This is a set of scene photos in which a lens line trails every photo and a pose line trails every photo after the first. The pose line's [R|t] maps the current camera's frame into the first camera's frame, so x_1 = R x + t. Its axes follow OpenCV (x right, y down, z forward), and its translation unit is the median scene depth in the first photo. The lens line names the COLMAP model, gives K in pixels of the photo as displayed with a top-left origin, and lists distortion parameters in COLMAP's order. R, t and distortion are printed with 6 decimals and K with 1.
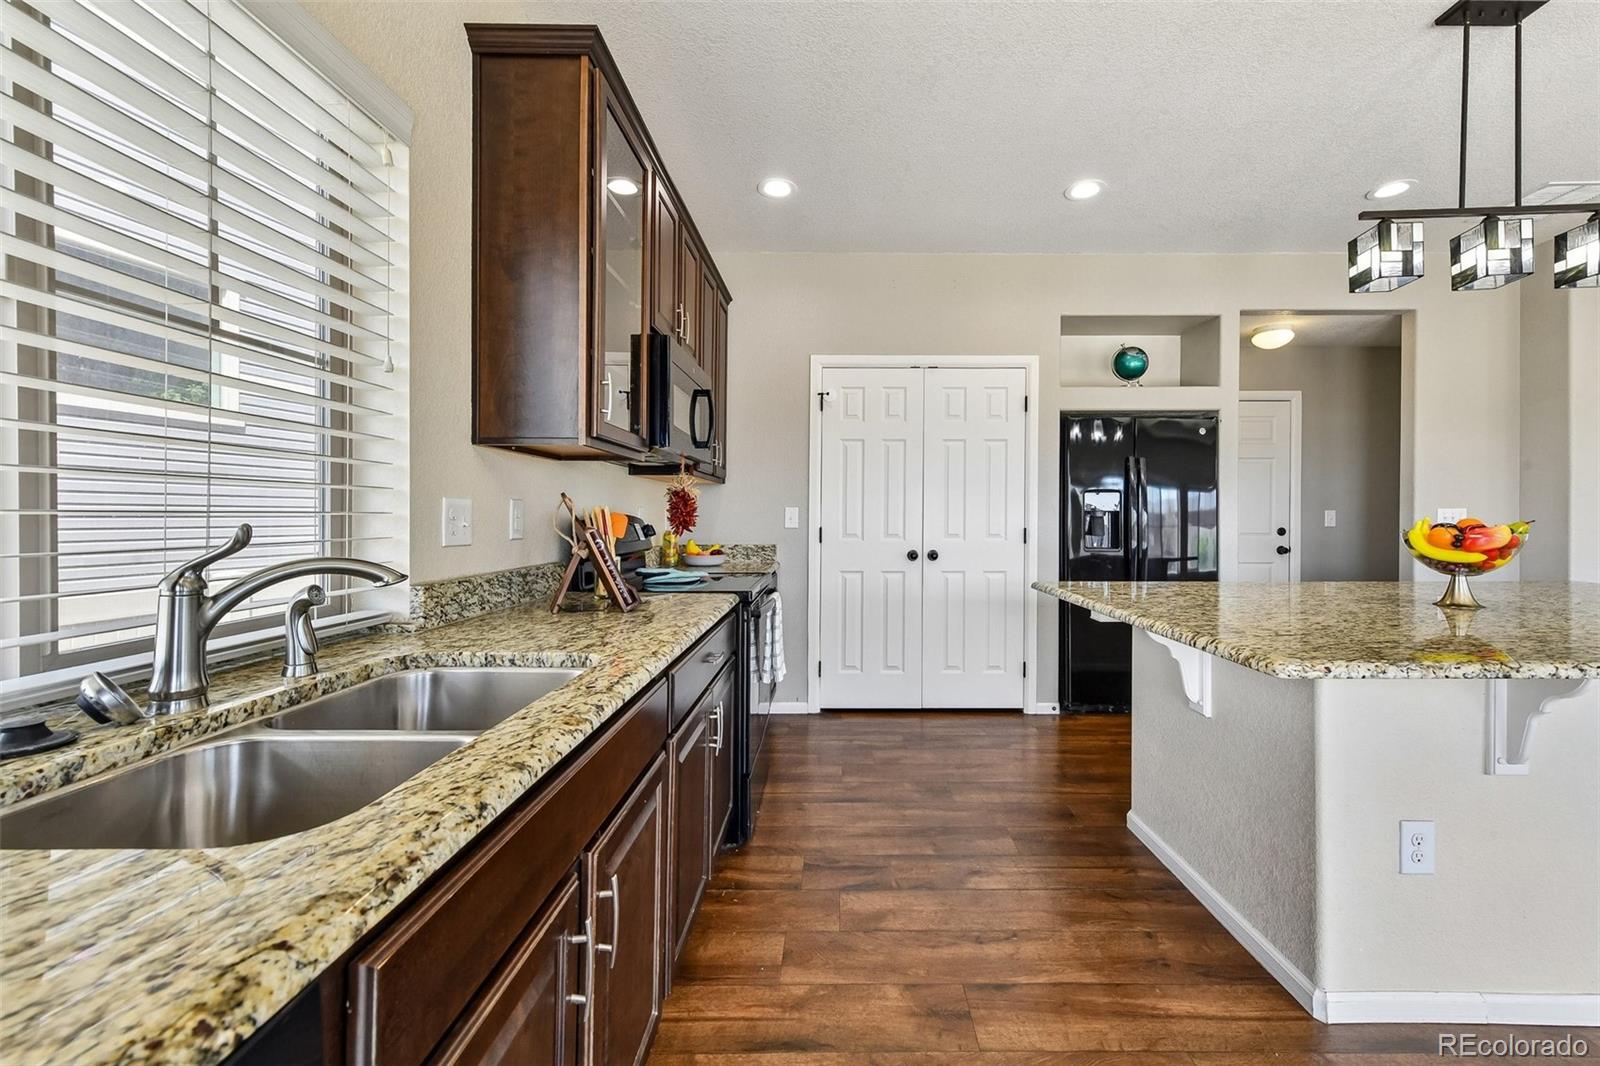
lens RADIAL K [[644.6, 0, 832.9], [0, 644.6, 515.7], [0, 0, 1]] dist [0.002162, 0.000312]
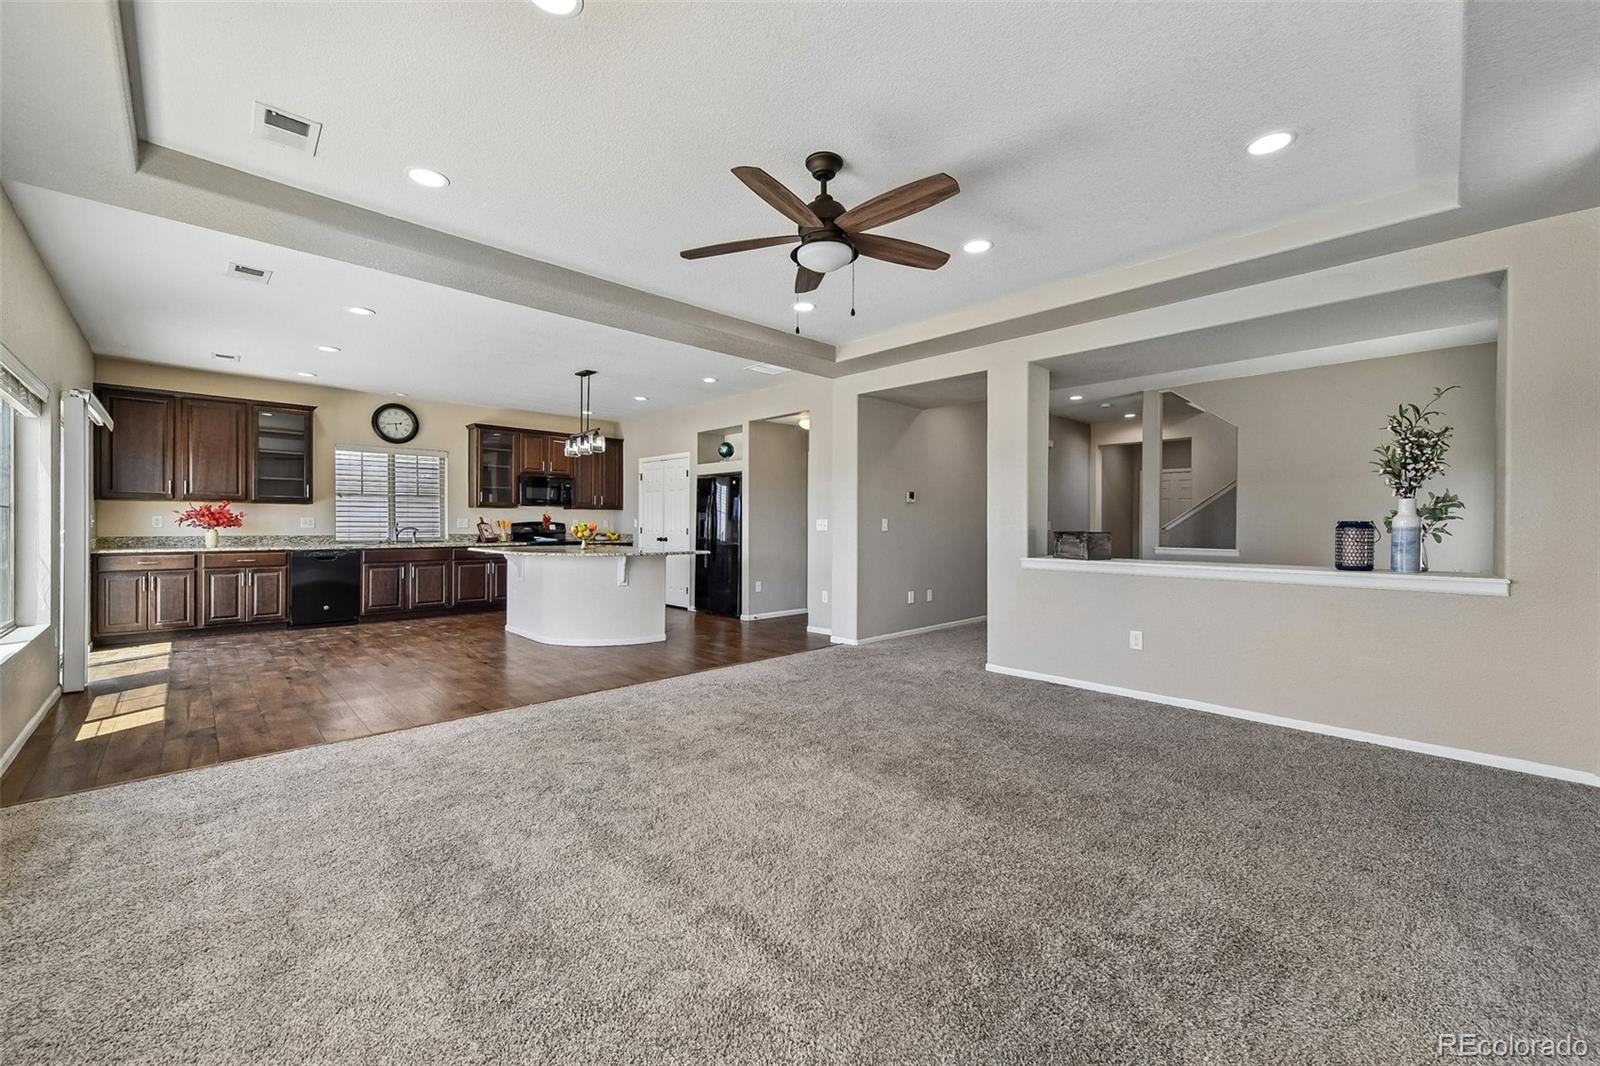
lens RADIAL K [[631.4, 0, 805.2], [0, 631.4, 526.1], [0, 0, 1]] dist [-0.000056, -0.000180]
pose [[0.697889, 0.006796, -0.716174, 2.940271], [-0.004065, 0.999976, 0.005527, -0.003375], [0.716194, -0.000946, 0.697900, -0.337117]]
